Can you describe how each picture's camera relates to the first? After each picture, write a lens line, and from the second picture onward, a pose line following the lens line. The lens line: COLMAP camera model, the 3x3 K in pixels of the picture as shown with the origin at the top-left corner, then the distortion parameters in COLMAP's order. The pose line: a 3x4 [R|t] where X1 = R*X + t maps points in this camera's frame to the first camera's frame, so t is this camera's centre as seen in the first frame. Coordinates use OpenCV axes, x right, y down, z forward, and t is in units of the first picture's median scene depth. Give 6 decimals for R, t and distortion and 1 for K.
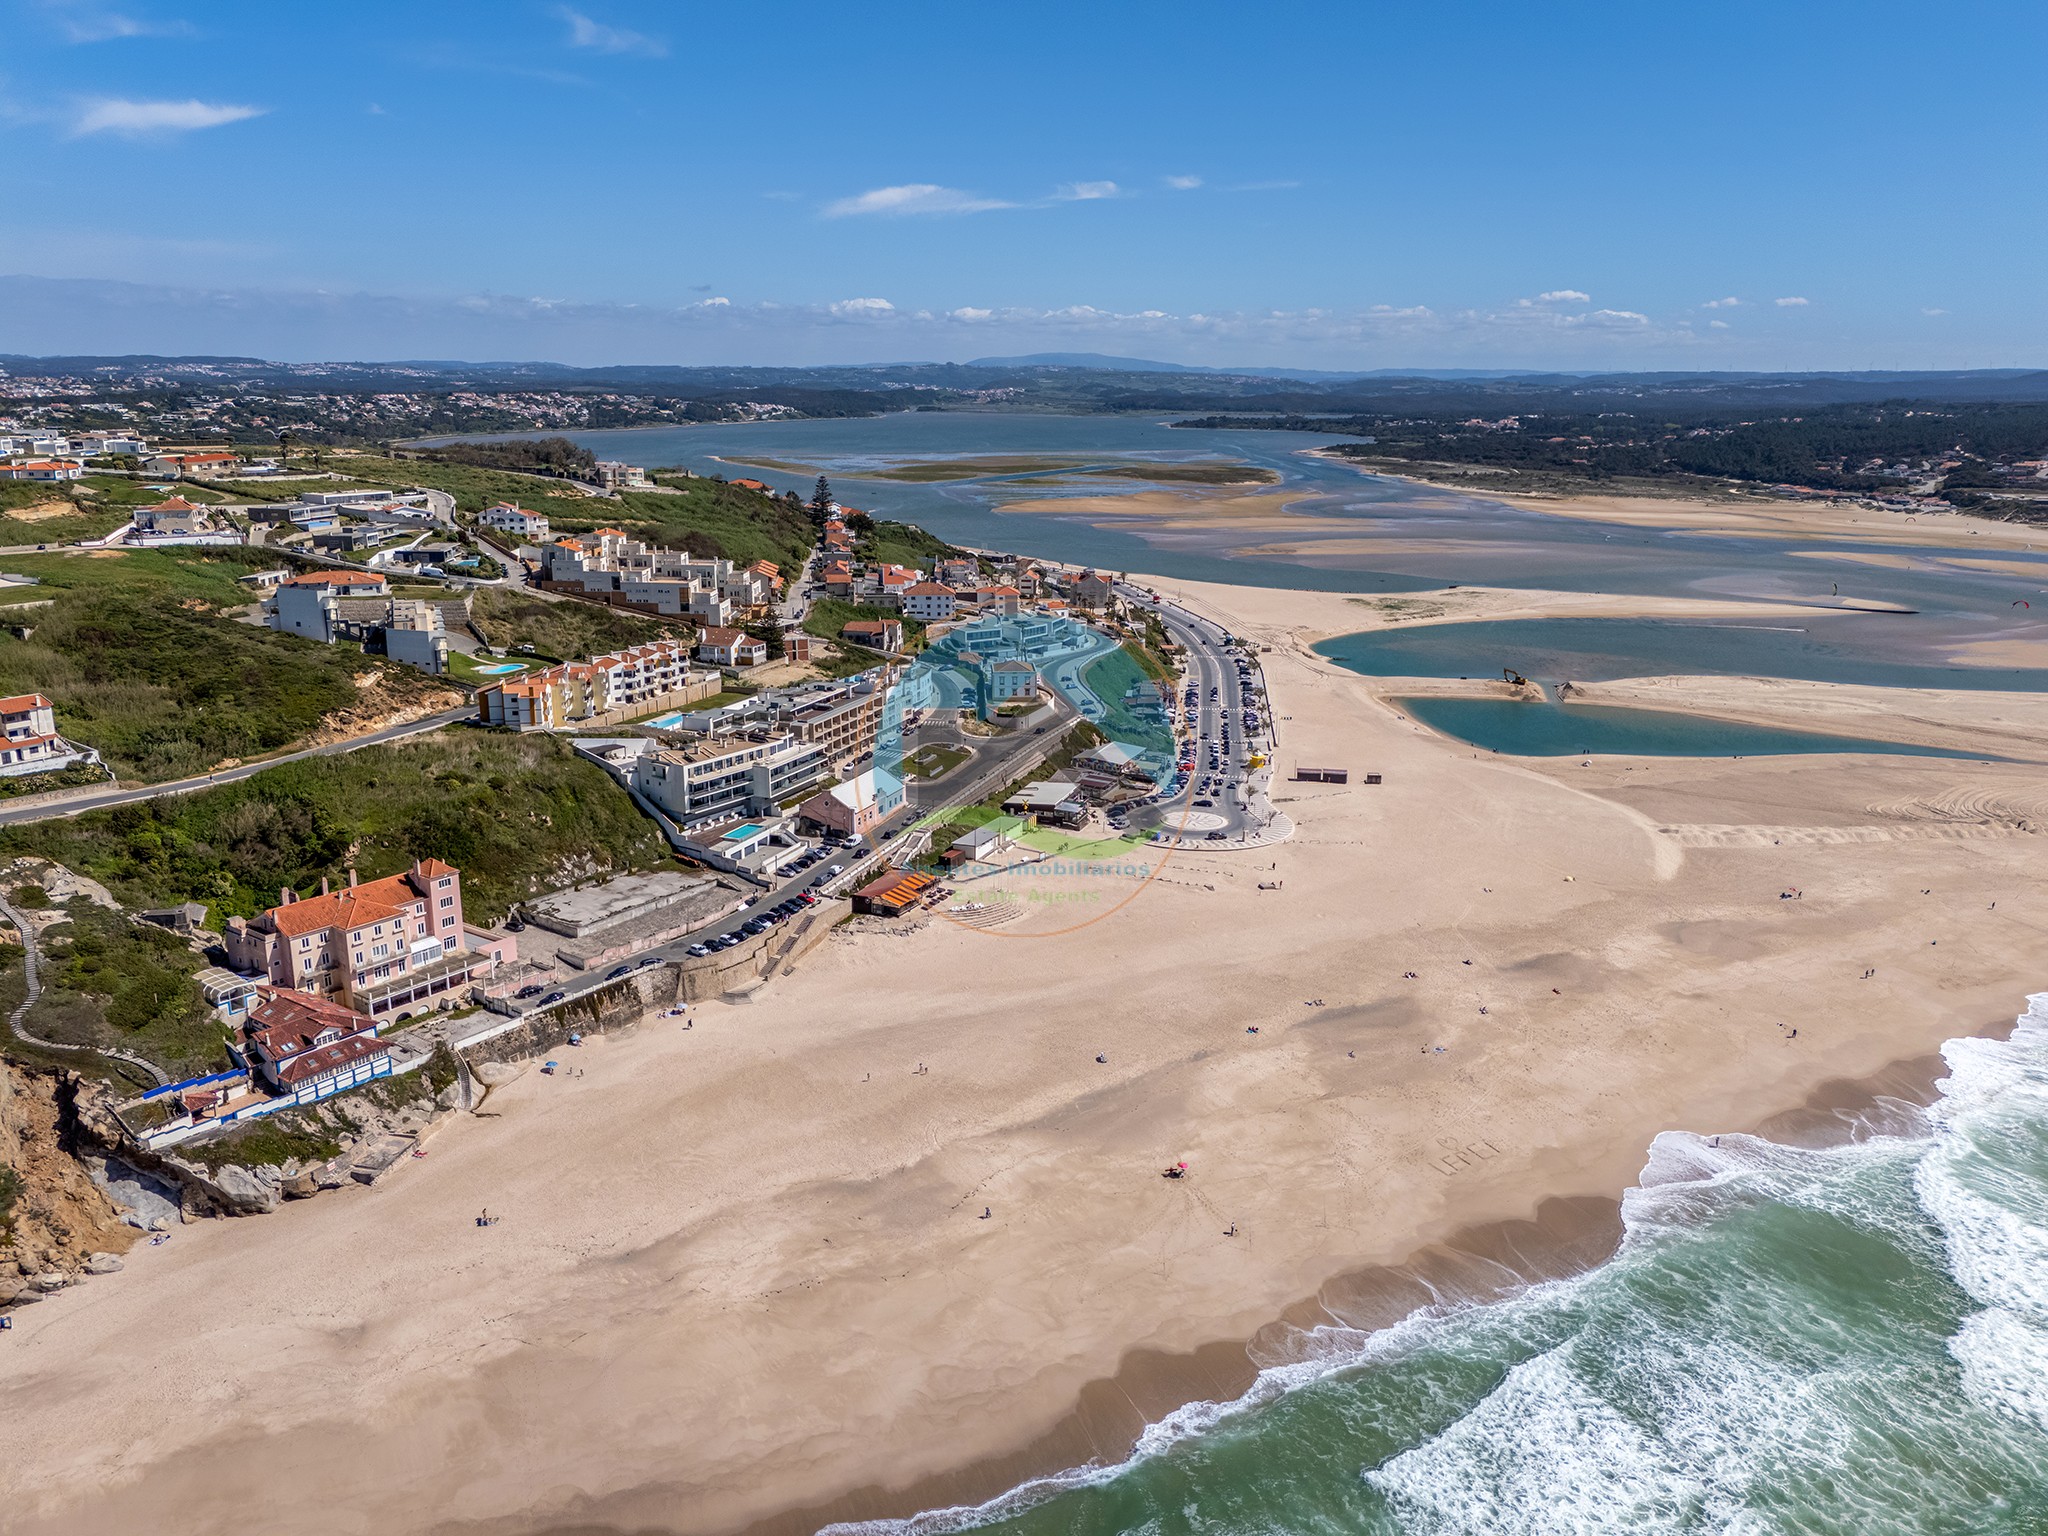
lens RADIAL K [[1505.4, 0, 1022.0], [0, 1505.4, 764.5], [0, 0, 1]] dist [0.072275, -0.060714]
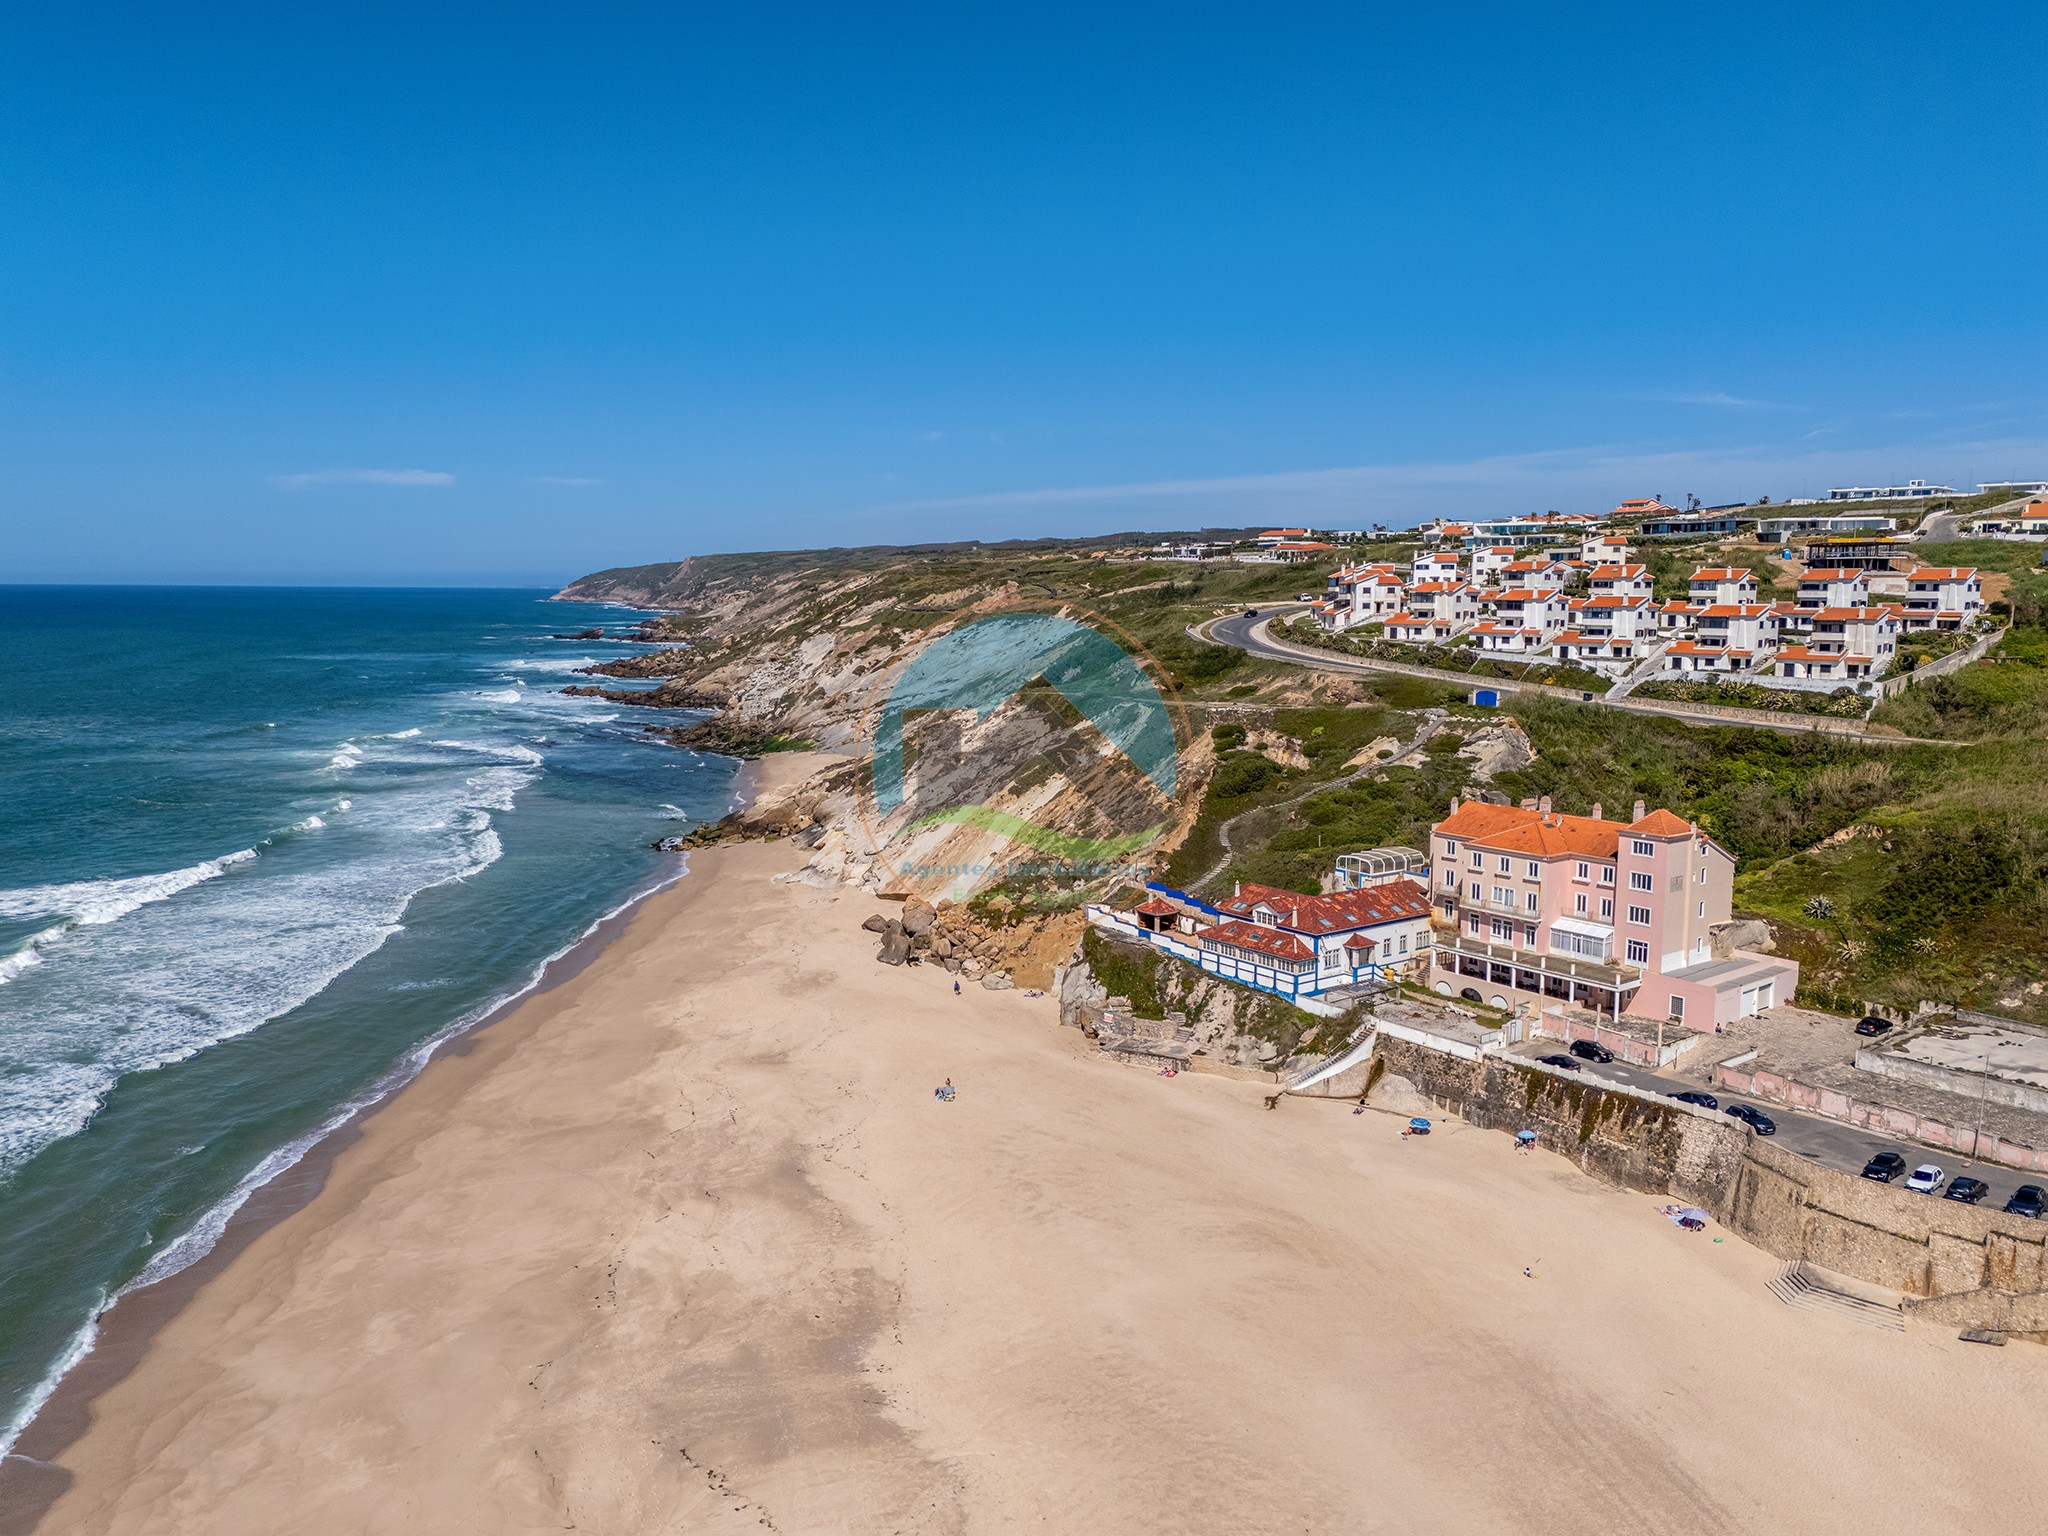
lens RADIAL K [[1499.9, 0, 1021.4], [0, 1499.9, 763.7], [0, 0, 1]] dist [0.081672, -0.078406]
pose [[-0.283012, 0.104206, -0.953439, 0.257094], [-0.246712, 0.952721, 0.177360, 0.000149], [0.926843, 0.285420, -0.243923, 0.896593]]
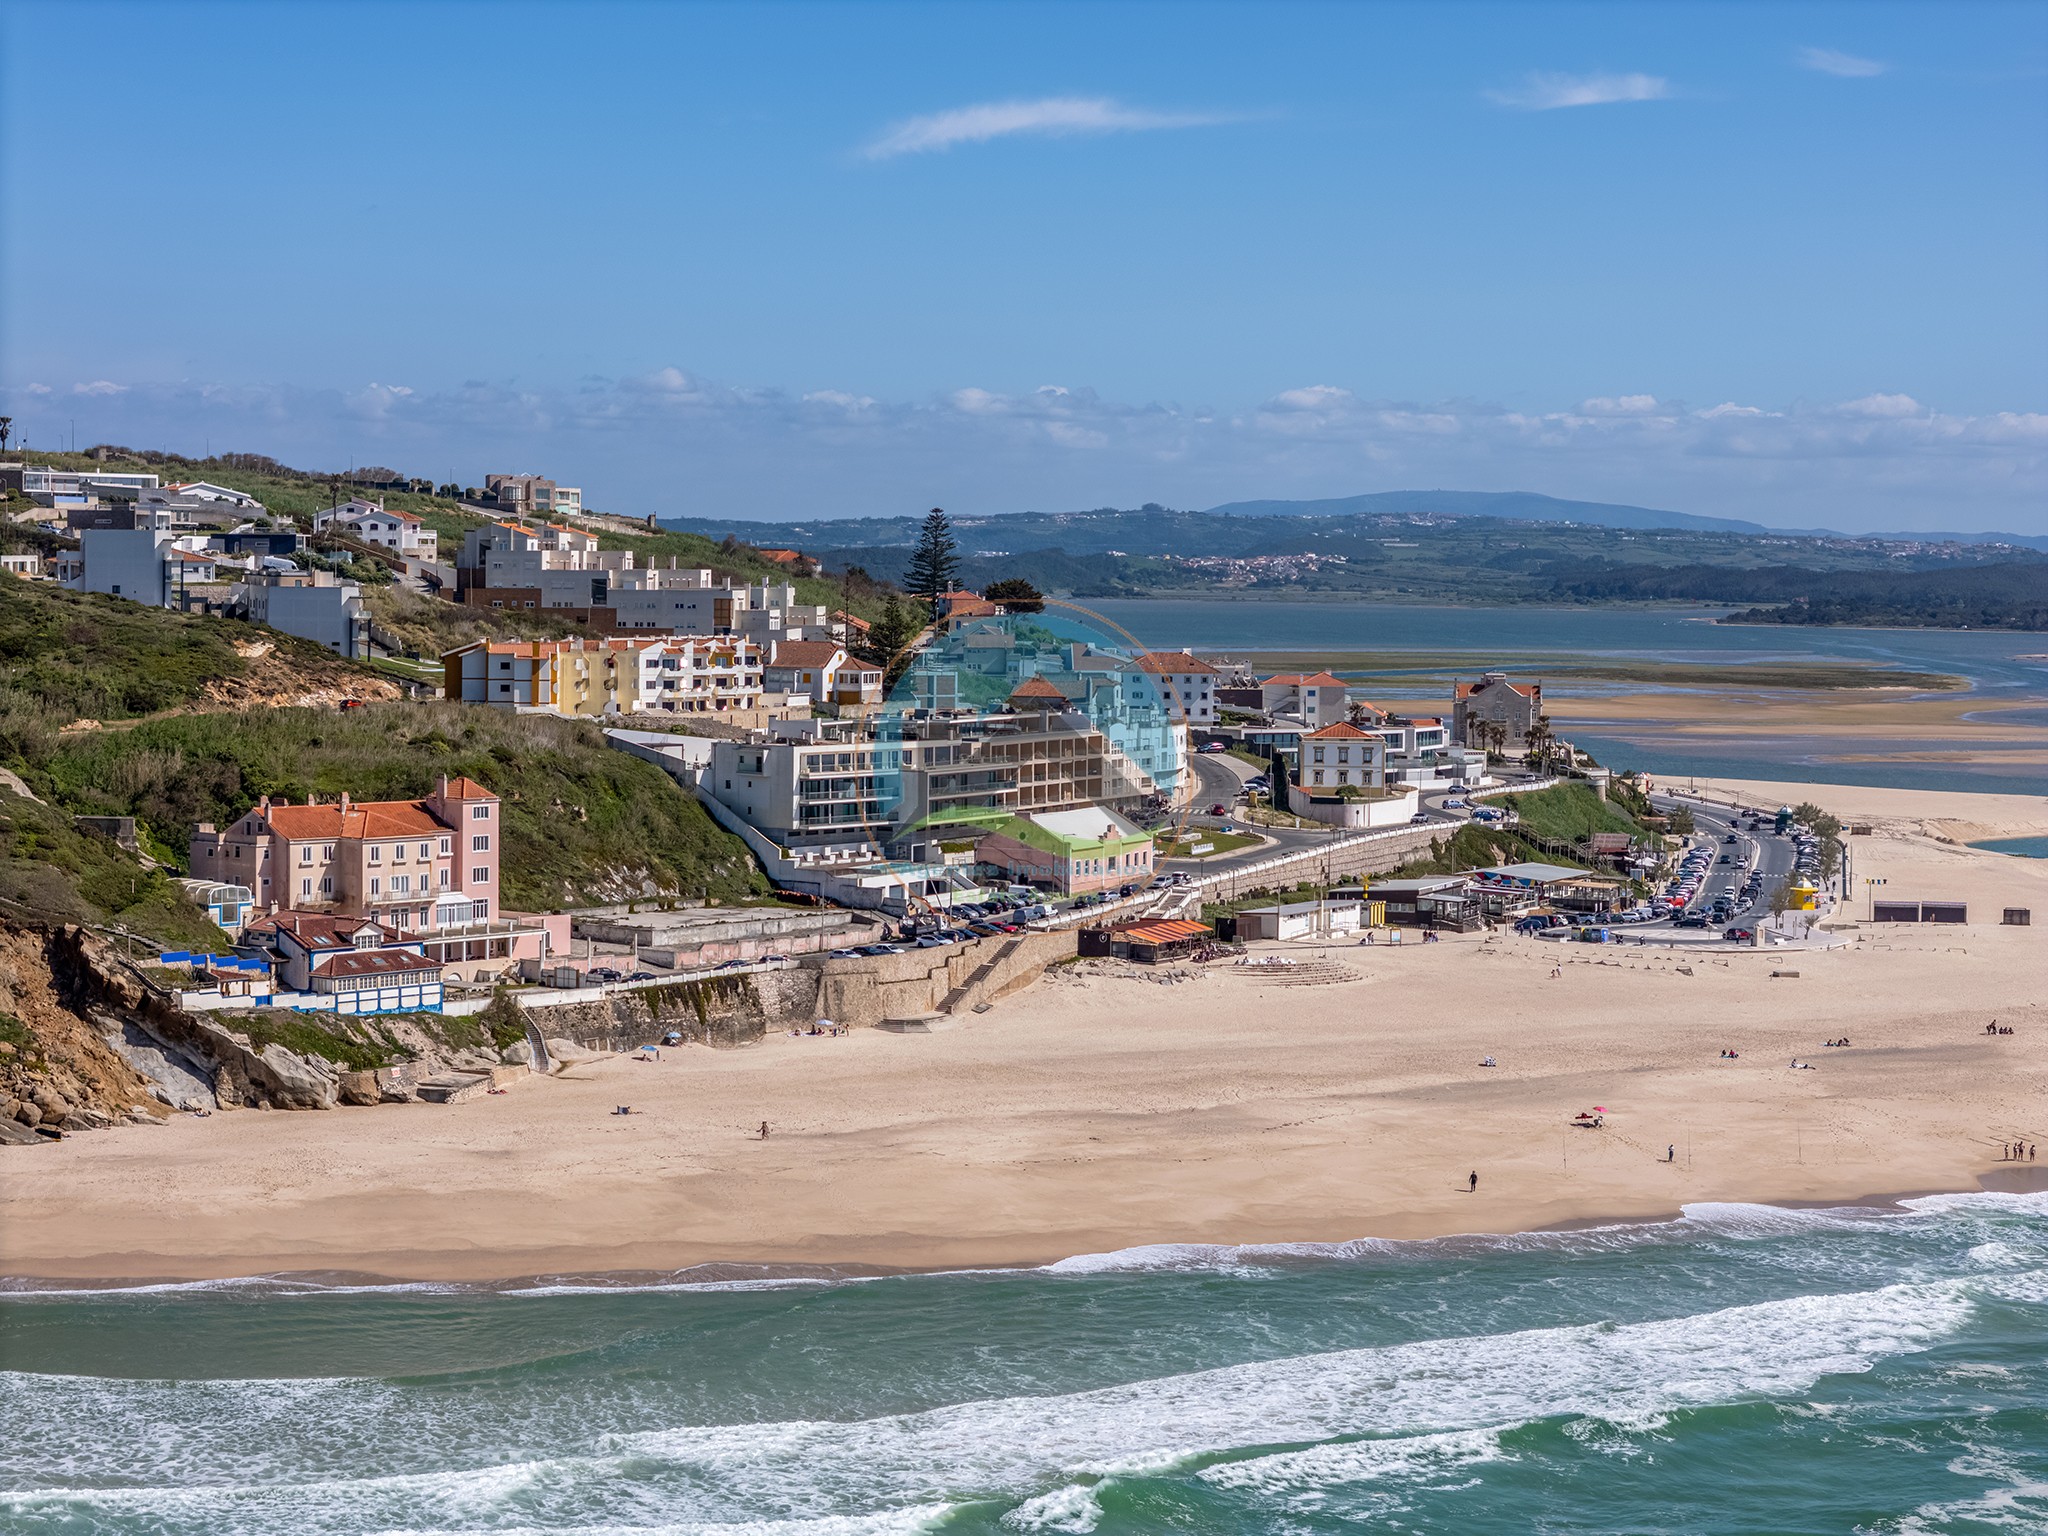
lens RADIAL K [[4115.8, 0, 1044.7], [0, 4115.8, 763.4], [0, 0, 1]] dist [-0.175084, 0.538596]
pose [[0.997472, 0.007401, -0.070680, -0.011832], [-0.021345, 0.979843, -0.198627, 0.398415], [0.067785, 0.199634, 0.977523, -0.708887]]
